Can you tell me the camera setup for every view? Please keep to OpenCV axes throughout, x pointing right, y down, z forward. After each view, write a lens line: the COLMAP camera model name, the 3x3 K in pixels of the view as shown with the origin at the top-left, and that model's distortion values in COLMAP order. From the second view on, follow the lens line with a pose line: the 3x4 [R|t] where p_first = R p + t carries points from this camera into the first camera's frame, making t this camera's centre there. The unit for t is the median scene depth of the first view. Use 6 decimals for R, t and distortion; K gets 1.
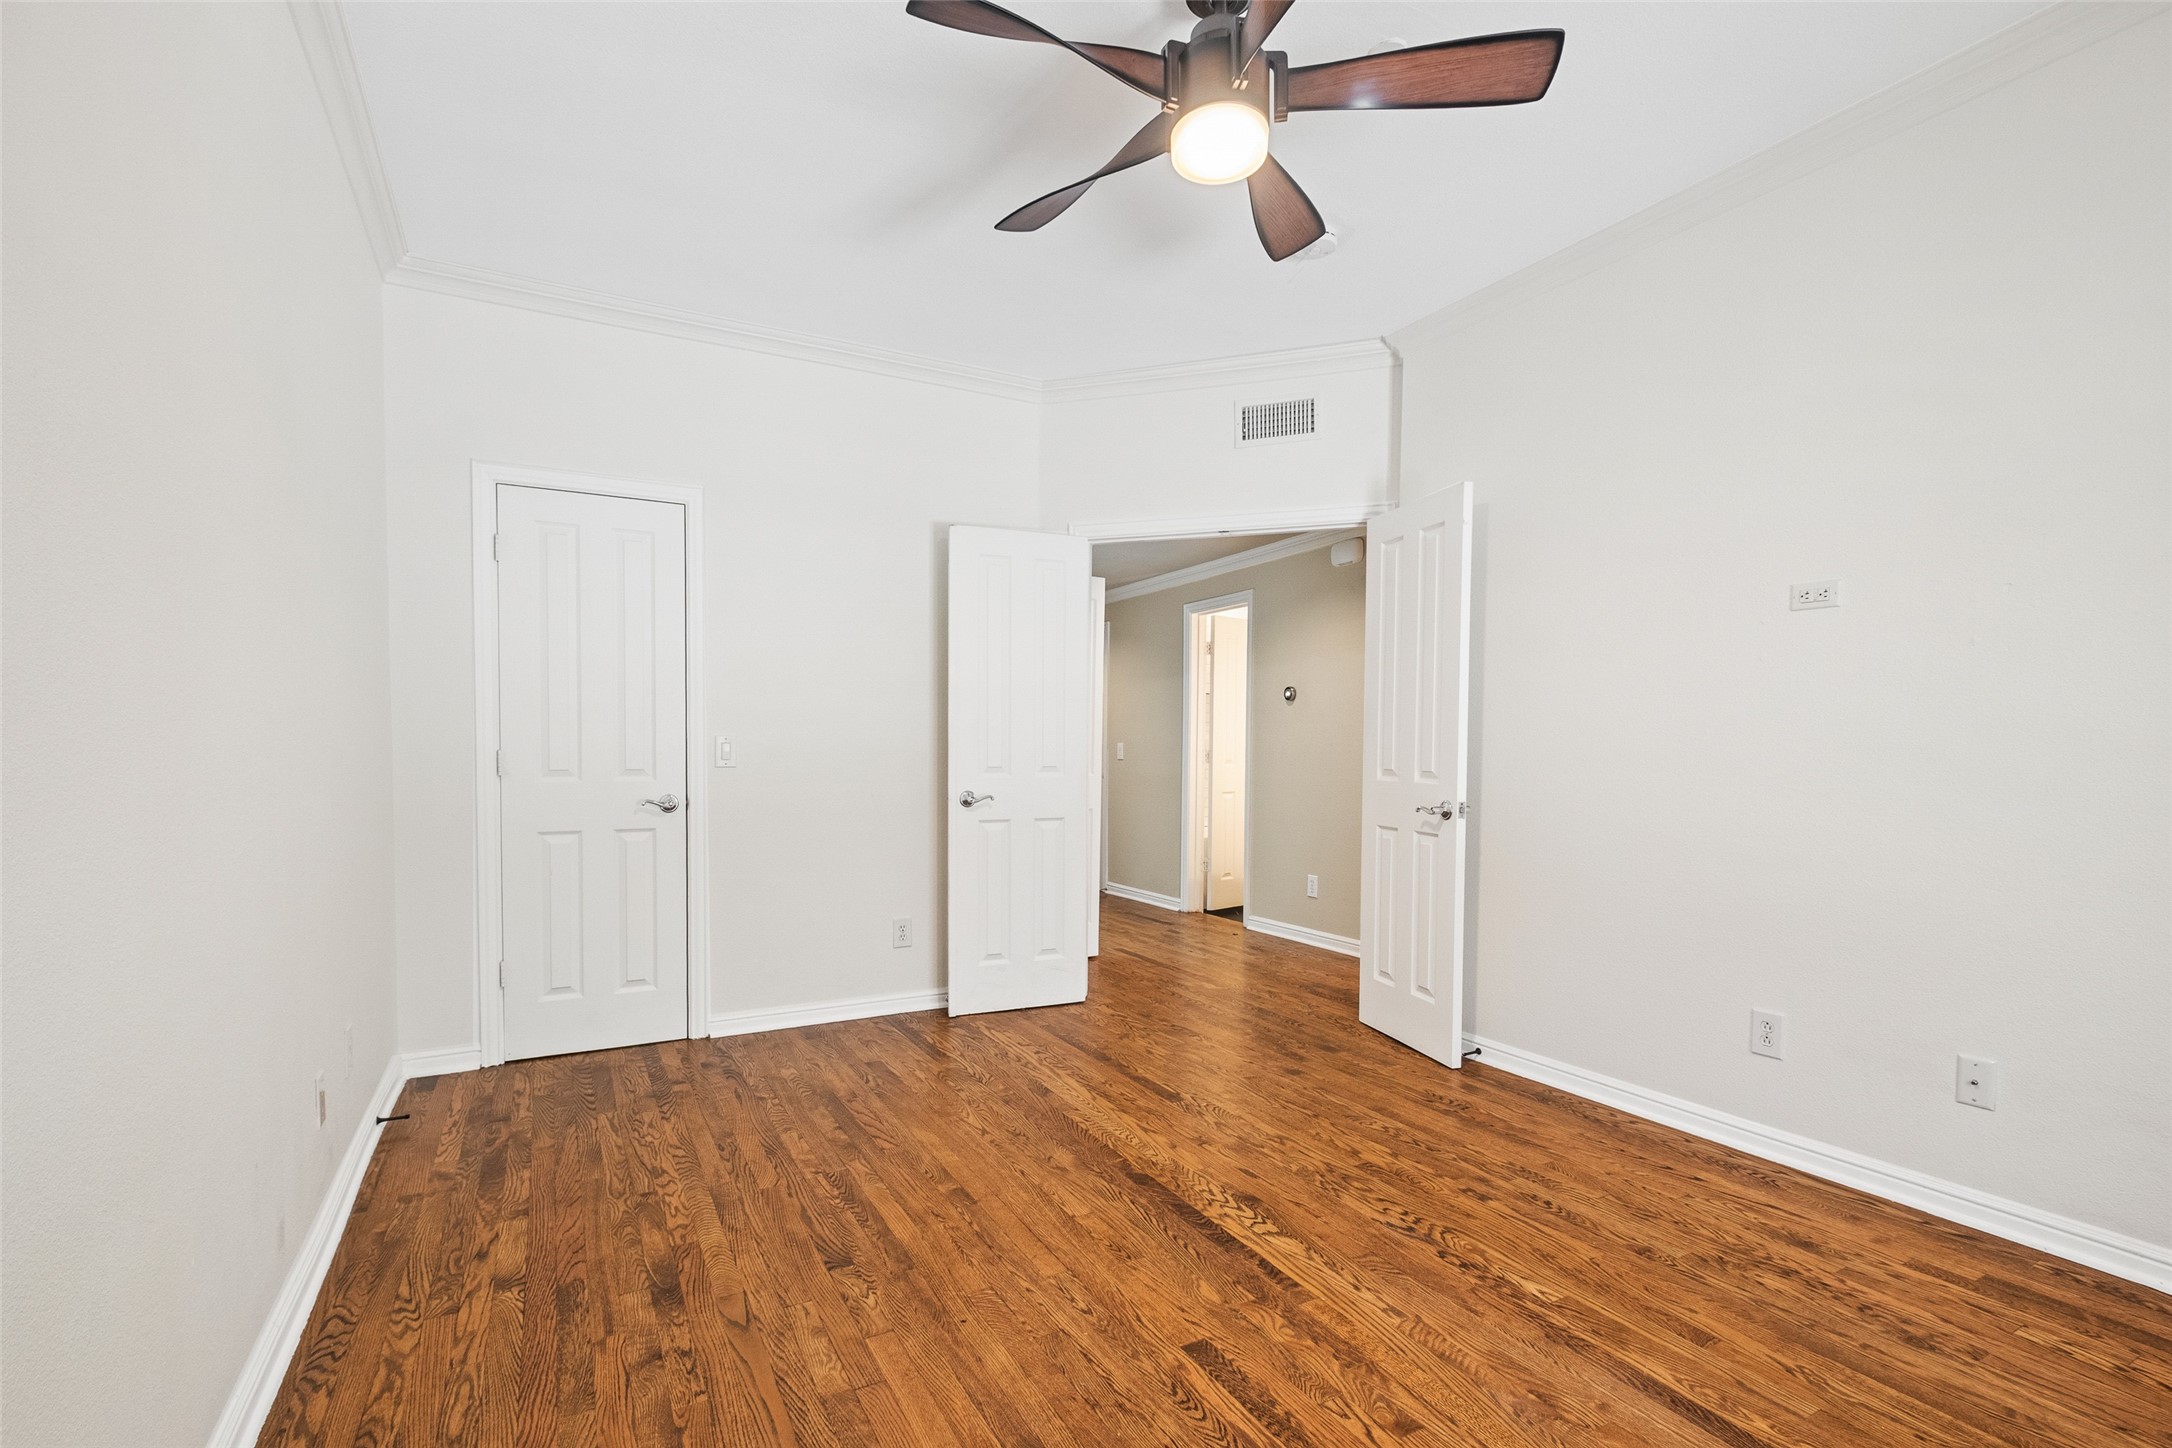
lens RADIAL K [[993.8, 0, 1085.4], [0, 993.8, 739.5], [0, 0, 1]] dist [-0.004062, -0.000289]
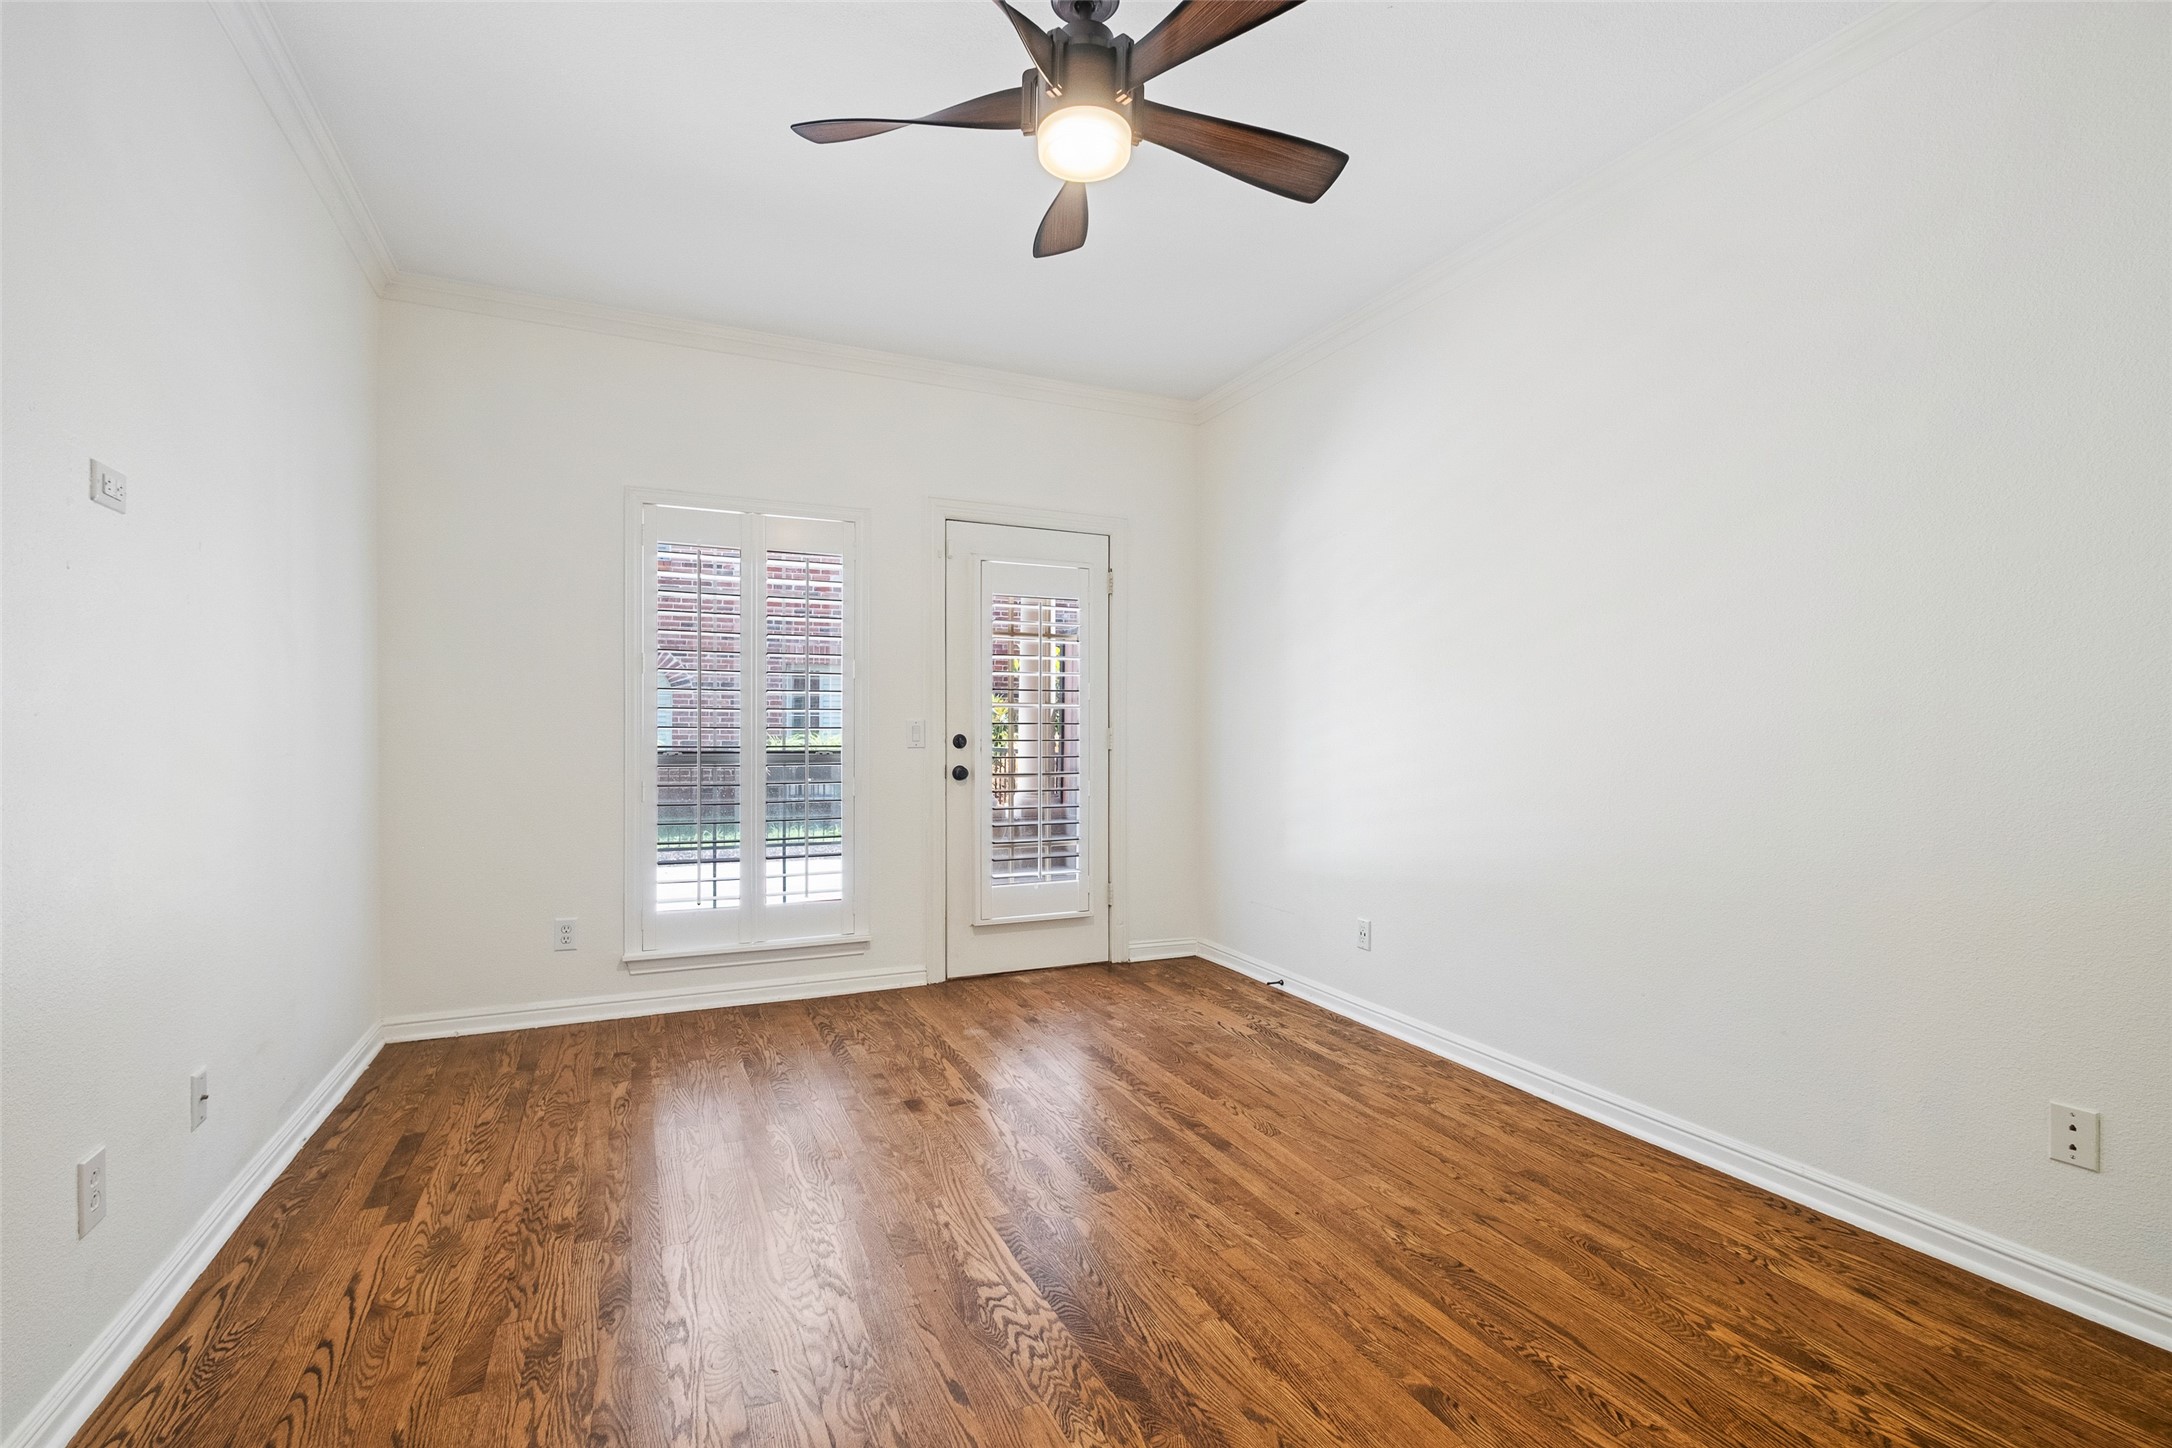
lens RADIAL K [[993.8, 0, 1085.9], [0, 993.8, 732.3], [0, 0, 1]] dist [-0.004062, -0.000289]
pose [[-0.998176, -0.008587, 0.059760, 0.058157], [-0.009133, 0.999919, -0.008867, 0.019761], [-0.059679, -0.009396, -0.998173, 2.009092]]
